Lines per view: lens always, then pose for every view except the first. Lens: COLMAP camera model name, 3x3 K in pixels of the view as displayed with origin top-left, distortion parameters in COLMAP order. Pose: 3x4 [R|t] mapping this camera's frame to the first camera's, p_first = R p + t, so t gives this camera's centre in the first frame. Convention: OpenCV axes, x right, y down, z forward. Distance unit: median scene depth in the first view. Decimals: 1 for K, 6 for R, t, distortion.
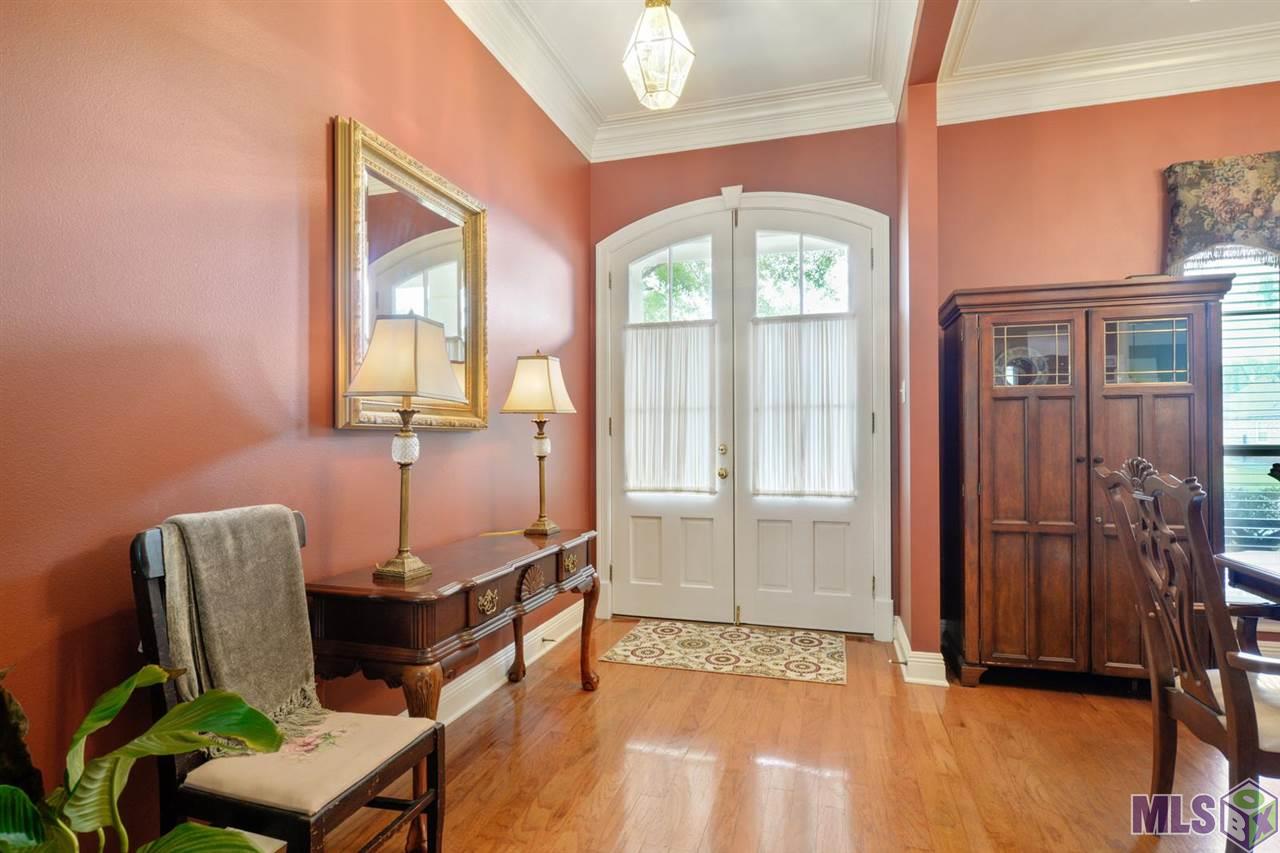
lens RADIAL K [[632.8, 0, 659.5], [0, 632.8, 434.3], [0, 0, 1]] dist [0.001423, 0.000406]
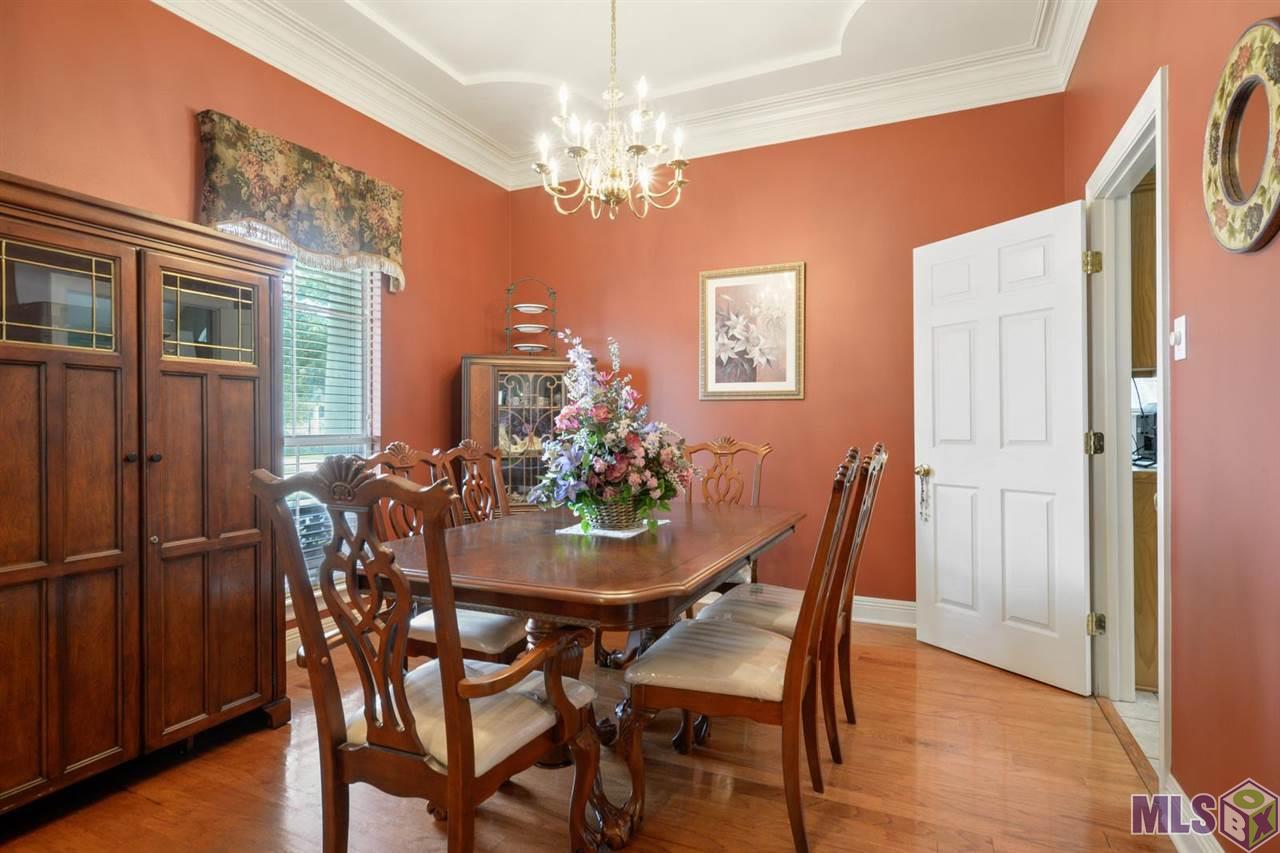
lens RADIAL K [[645.5, 0, 640.0], [0, 645.5, 426.5], [0, 0, 1]] dist [-0.001675, 0.000847]
pose [[0.159800, 0.002726, 0.987146, 0.042062], [-0.007780, 0.999969, -0.001502, 0.000833], [-0.987119, -0.007440, 0.159816, 0.295993]]
